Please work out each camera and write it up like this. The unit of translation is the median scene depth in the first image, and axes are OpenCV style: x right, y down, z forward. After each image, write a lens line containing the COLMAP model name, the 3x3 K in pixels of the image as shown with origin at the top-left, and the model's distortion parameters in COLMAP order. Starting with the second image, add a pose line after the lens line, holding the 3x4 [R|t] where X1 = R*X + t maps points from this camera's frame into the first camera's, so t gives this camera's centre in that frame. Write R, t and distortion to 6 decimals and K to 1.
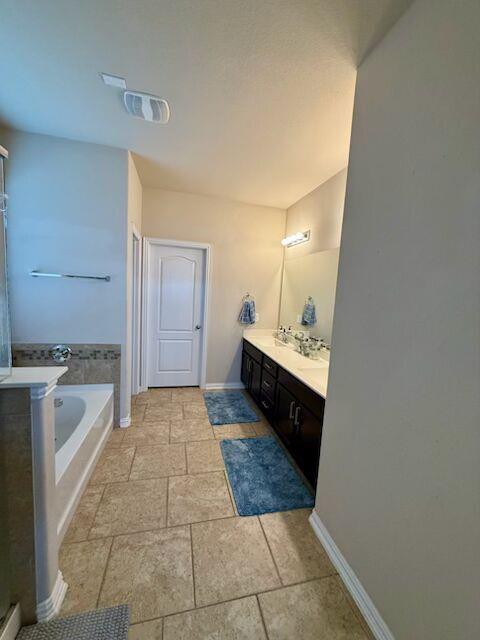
lens RADIAL K [[254.0, 0, 239.2], [0, 254.0, 320.5], [0, 0, 1]] dist [0.000626, 0.000001]
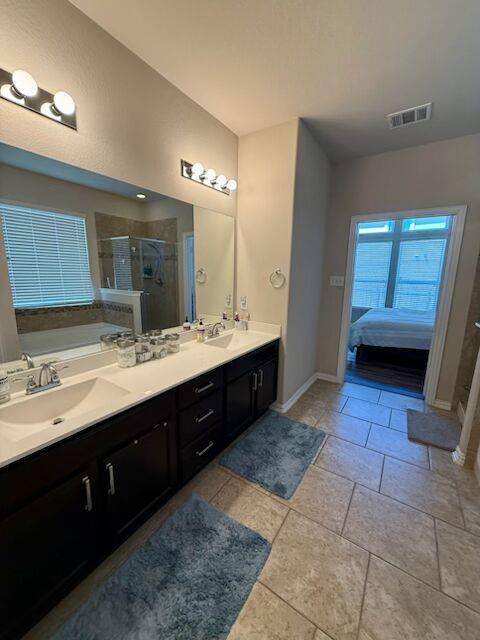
lens RADIAL K [[254.0, 0, 240.8], [0, 254.0, 320.1], [0, 0, 1]] dist [0.000626, 0.000001]
pose [[-0.672618, -0.214256, 0.708294, -0.396359], [0.017777, 0.952212, 0.304921, -0.178697], [-0.739777, 0.217687, -0.636666, 1.559897]]
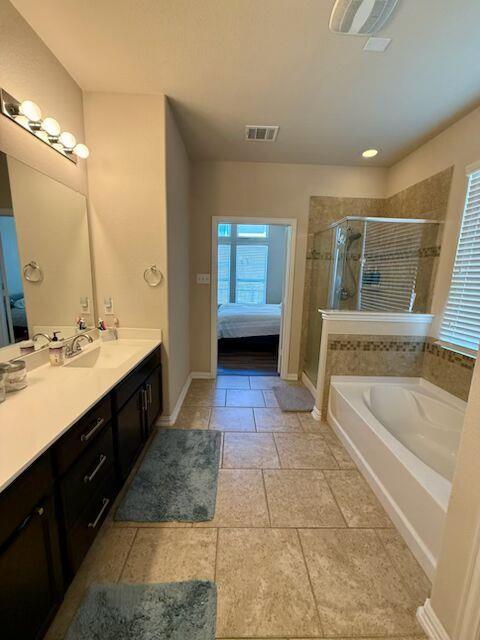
lens RADIAL K [[254.0, 0, 239.9], [0, 254.0, 319.6], [0, 0, 1]] dist [0.000626, 0.000001]
pose [[-0.972057, -0.128873, 0.196208, -0.214905], [-0.068124, 0.954726, 0.289582, -0.153180], [-0.224645, 0.268123, -0.936827, 1.568319]]
